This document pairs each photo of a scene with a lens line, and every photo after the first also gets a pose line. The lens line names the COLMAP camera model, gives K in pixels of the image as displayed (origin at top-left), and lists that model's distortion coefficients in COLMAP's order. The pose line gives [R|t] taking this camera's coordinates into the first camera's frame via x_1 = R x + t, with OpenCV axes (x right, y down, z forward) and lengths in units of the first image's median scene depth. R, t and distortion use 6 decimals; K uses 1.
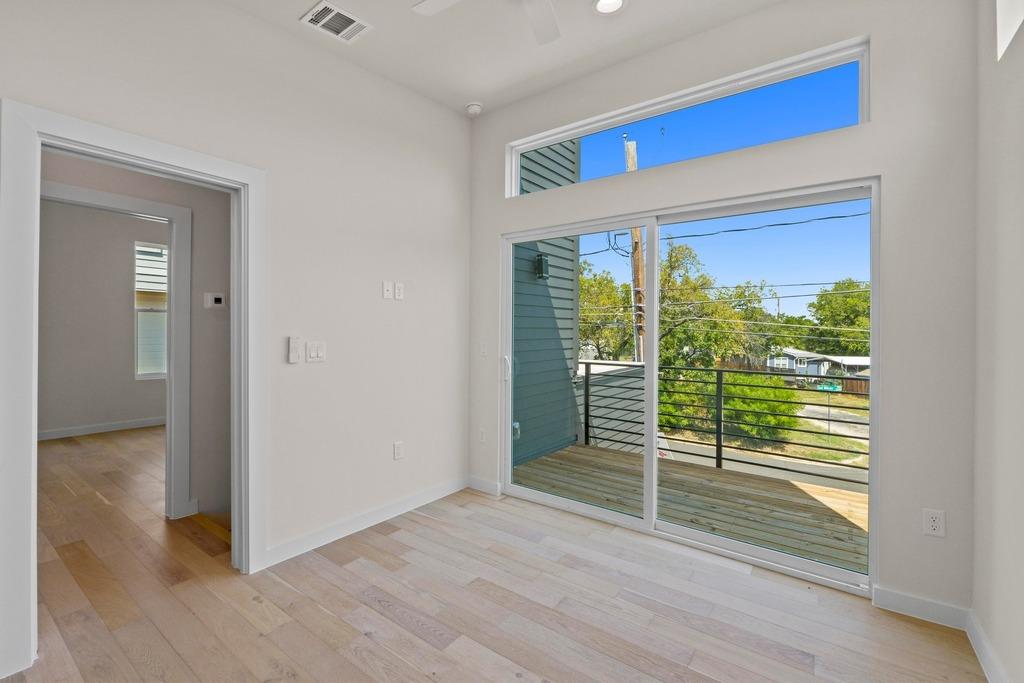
lens RADIAL K [[437.4, 0, 512.0], [0, 437.4, 341.5], [0, 0, 1]] dist [-0.001167, -0.000118]
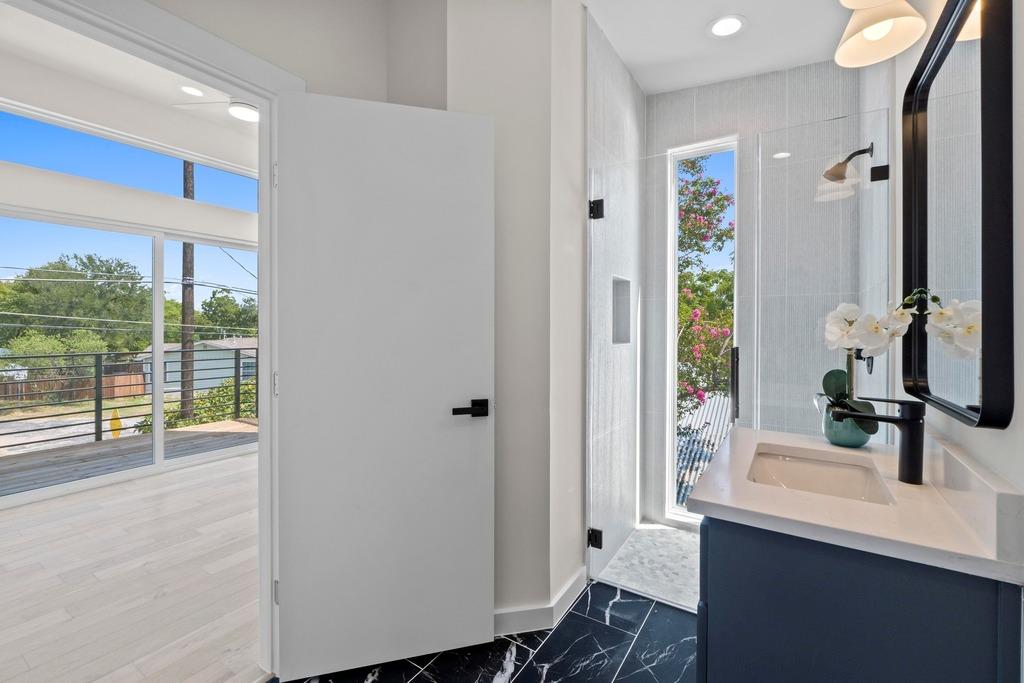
lens RADIAL K [[430.5, 0, 513.4], [0, 430.5, 322.1], [0, 0, 1]] dist [0.000980, 0.000126]
pose [[-0.062115, -0.004006, 0.998061, -1.027990], [0.017929, 0.999826, 0.005129, 0.001456], [-0.997908, 0.018213, -0.062032, 0.019665]]
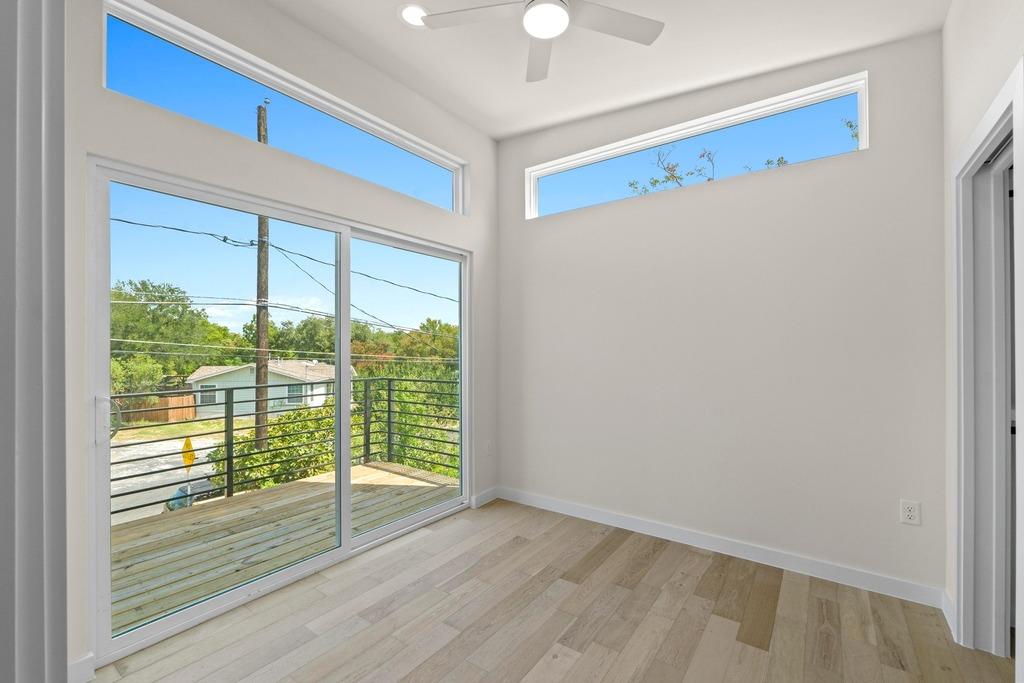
lens RADIAL K [[437.4, 0, 512.0], [0, 437.4, 341.5], [0, 0, 1]] dist [-0.000658, -0.000158]
pose [[0.008608, 0.001451, 0.999962, -0.628243], [0.022167, 0.999753, -0.001641, -0.019988], [-0.999717, 0.022180, 0.008574, 0.620831]]
